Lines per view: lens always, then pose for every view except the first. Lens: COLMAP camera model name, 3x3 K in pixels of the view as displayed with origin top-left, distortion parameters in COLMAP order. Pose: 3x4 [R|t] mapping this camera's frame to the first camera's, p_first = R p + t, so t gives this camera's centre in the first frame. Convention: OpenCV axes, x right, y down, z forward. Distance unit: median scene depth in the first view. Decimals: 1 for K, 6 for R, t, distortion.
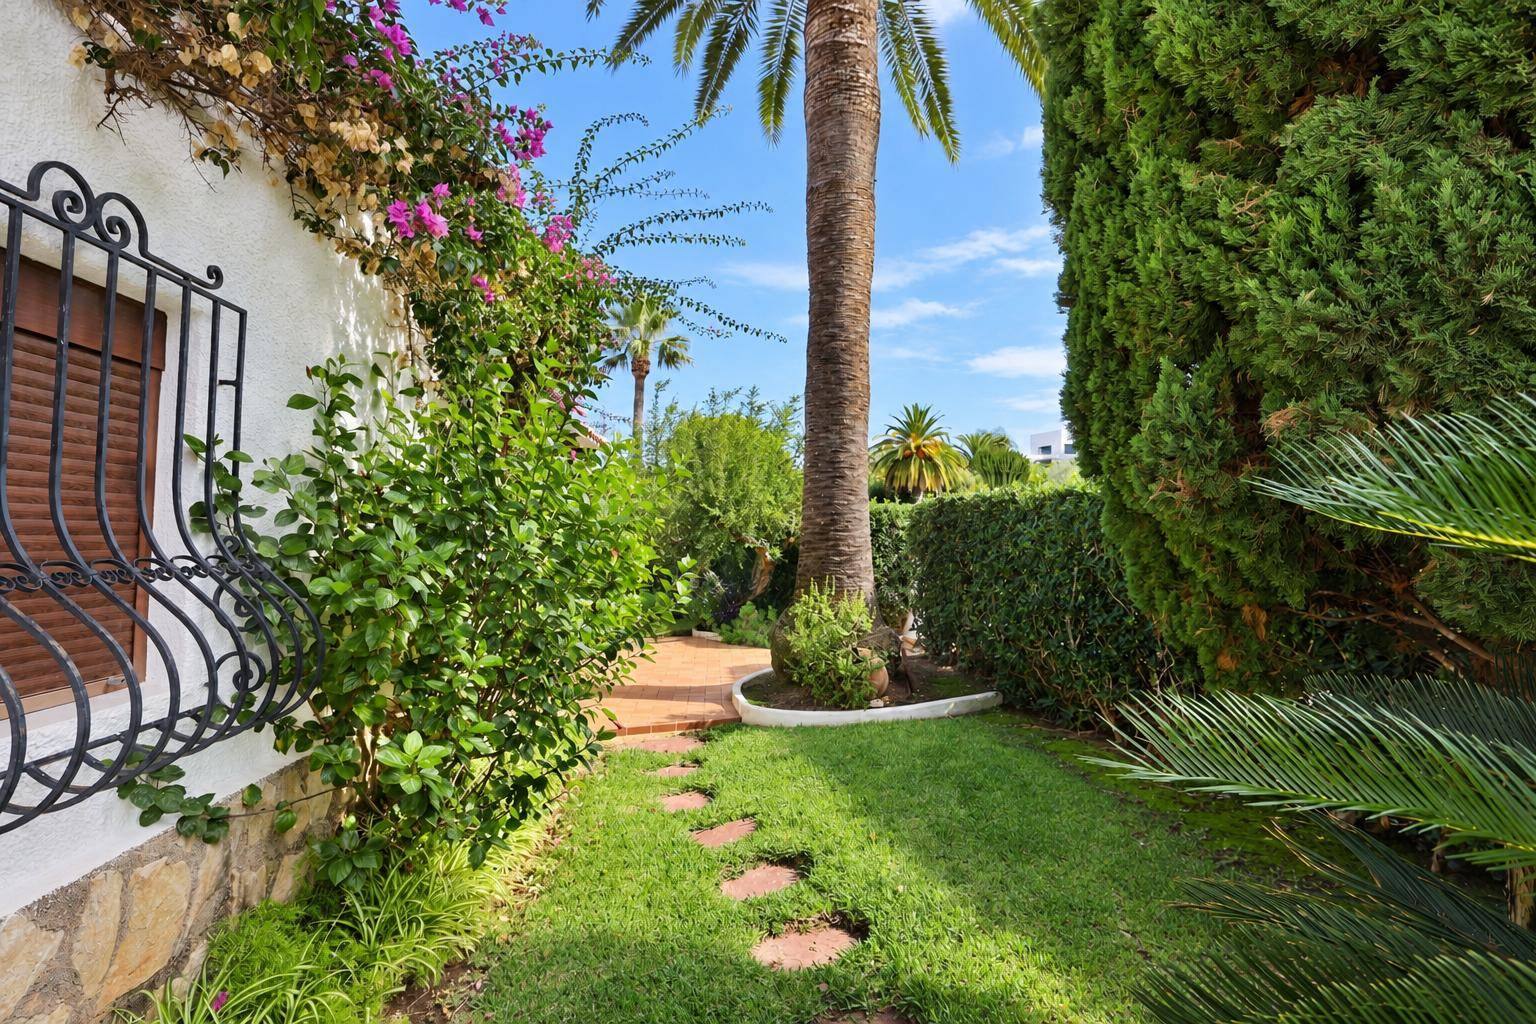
lens RADIAL K [[674.9, 0, 768.0], [0, 674.9, 512.0], [0, 0, 1]] dist [-0.042307, 0.014894]
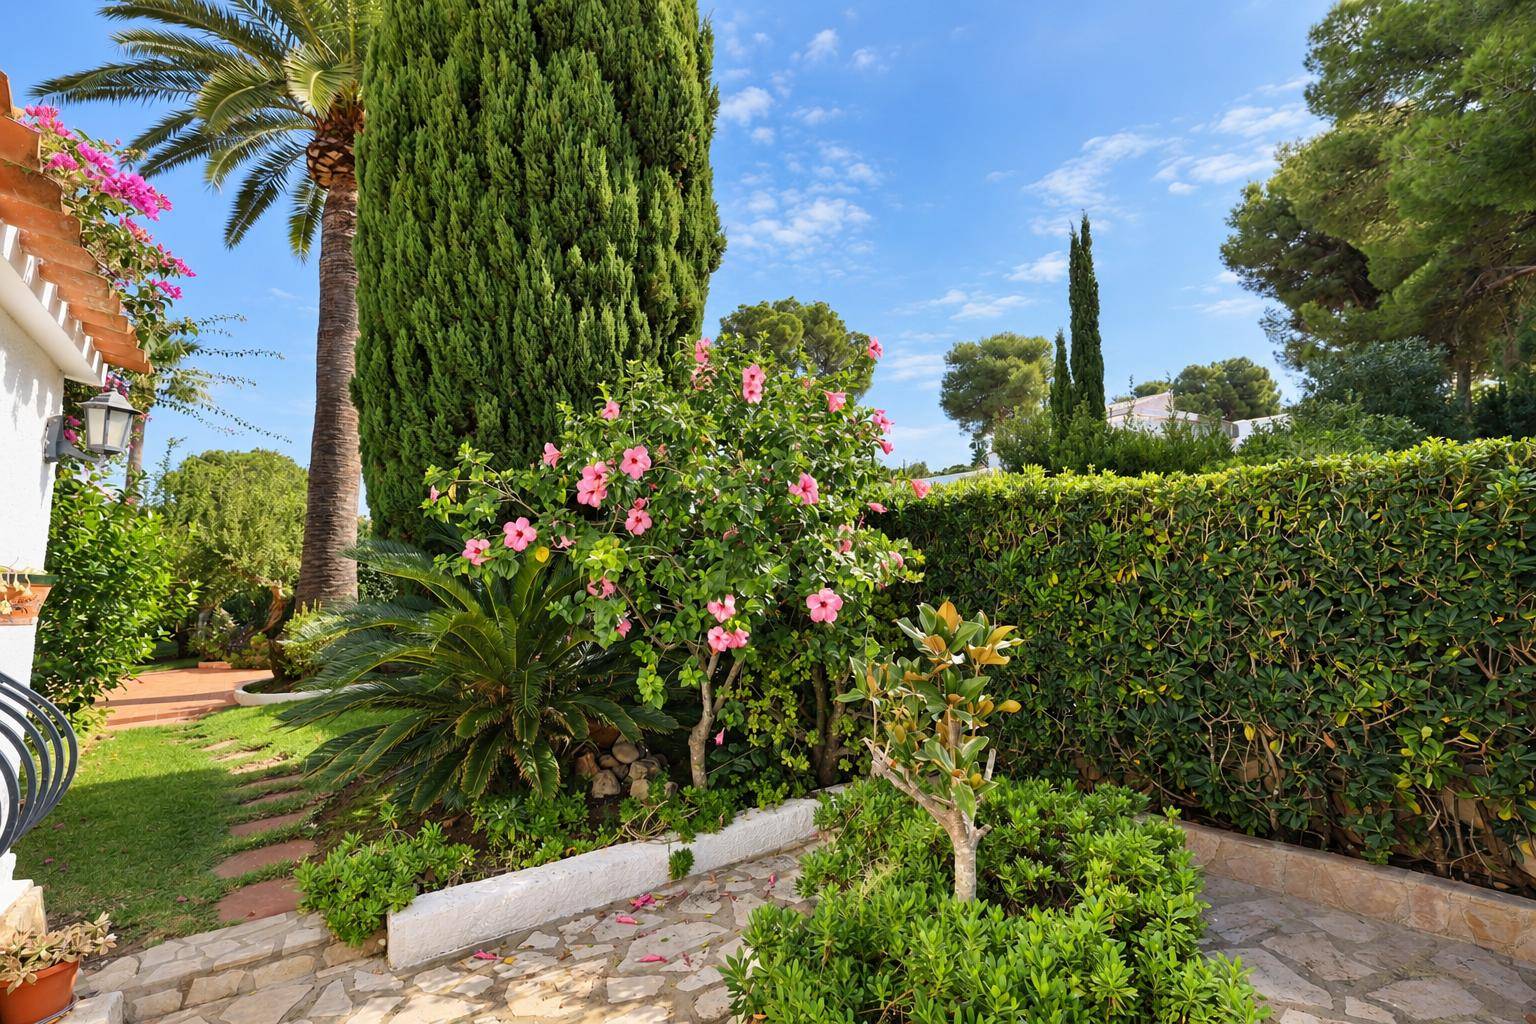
lens RADIAL K [[674.9, 0, 768.0], [0, 674.9, 512.0], [0, 0, 1]] dist [-0.042307, 0.014894]
pose [[0.829980, 0.035720, 0.556648, 0.066219], [0.002468, 0.997702, -0.067703, 0.001797], [-0.557788, 0.057566, 0.827985, -0.541297]]
